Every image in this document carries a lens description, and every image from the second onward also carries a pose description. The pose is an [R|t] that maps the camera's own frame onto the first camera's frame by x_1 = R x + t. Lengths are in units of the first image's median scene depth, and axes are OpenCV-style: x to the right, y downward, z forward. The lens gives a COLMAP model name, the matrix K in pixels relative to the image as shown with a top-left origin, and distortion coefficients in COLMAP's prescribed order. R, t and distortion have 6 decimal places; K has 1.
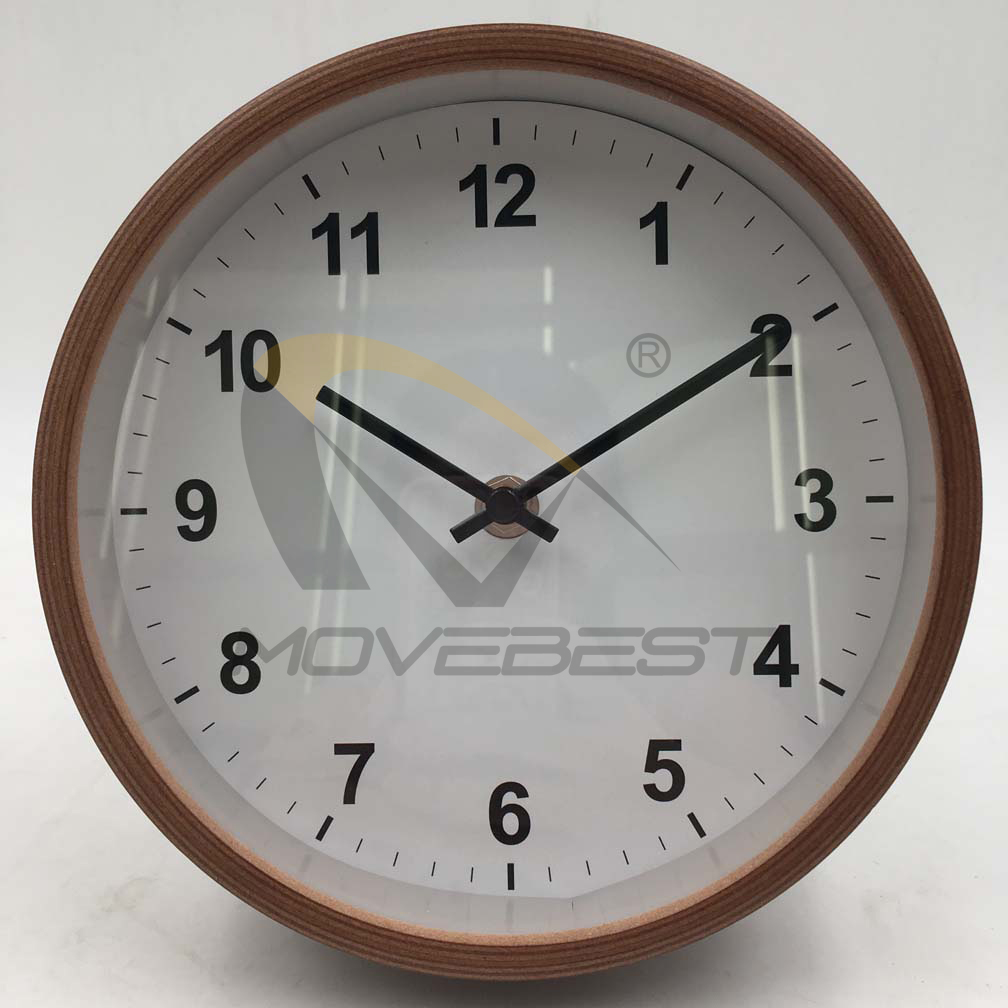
lens RADIAL K [[1171.7, 0, 483.1], [0, 1171.7, 503.9], [0, 0, 1]] dist [0.041964, -0.006849]
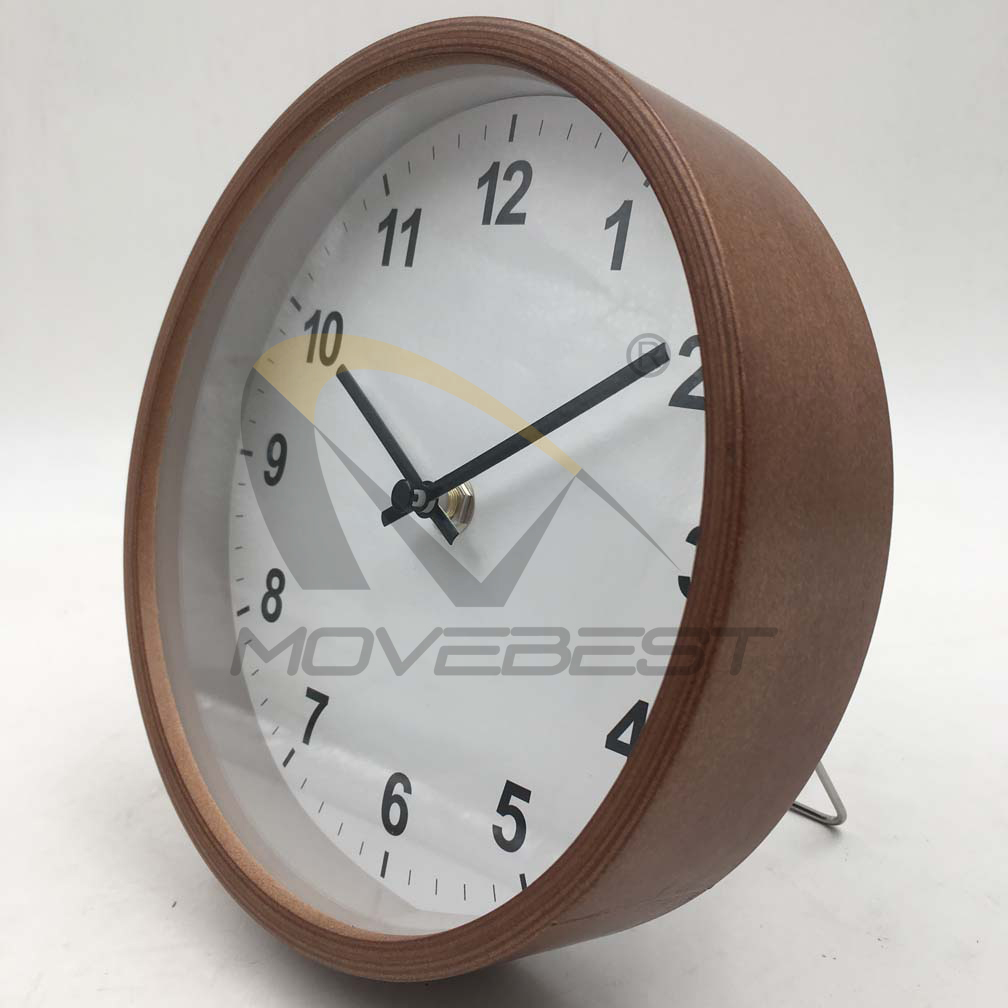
lens RADIAL K [[1171.7, 0, 483.1], [0, 1171.7, 503.9], [0, 0, 1]] dist [0.041964, -0.006849]
pose [[0.704263, 0.183006, -0.685946, 0.721973], [-0.197182, 0.978612, 0.058640, -0.061778], [0.682007, 0.093958, 0.725285, 0.298013]]
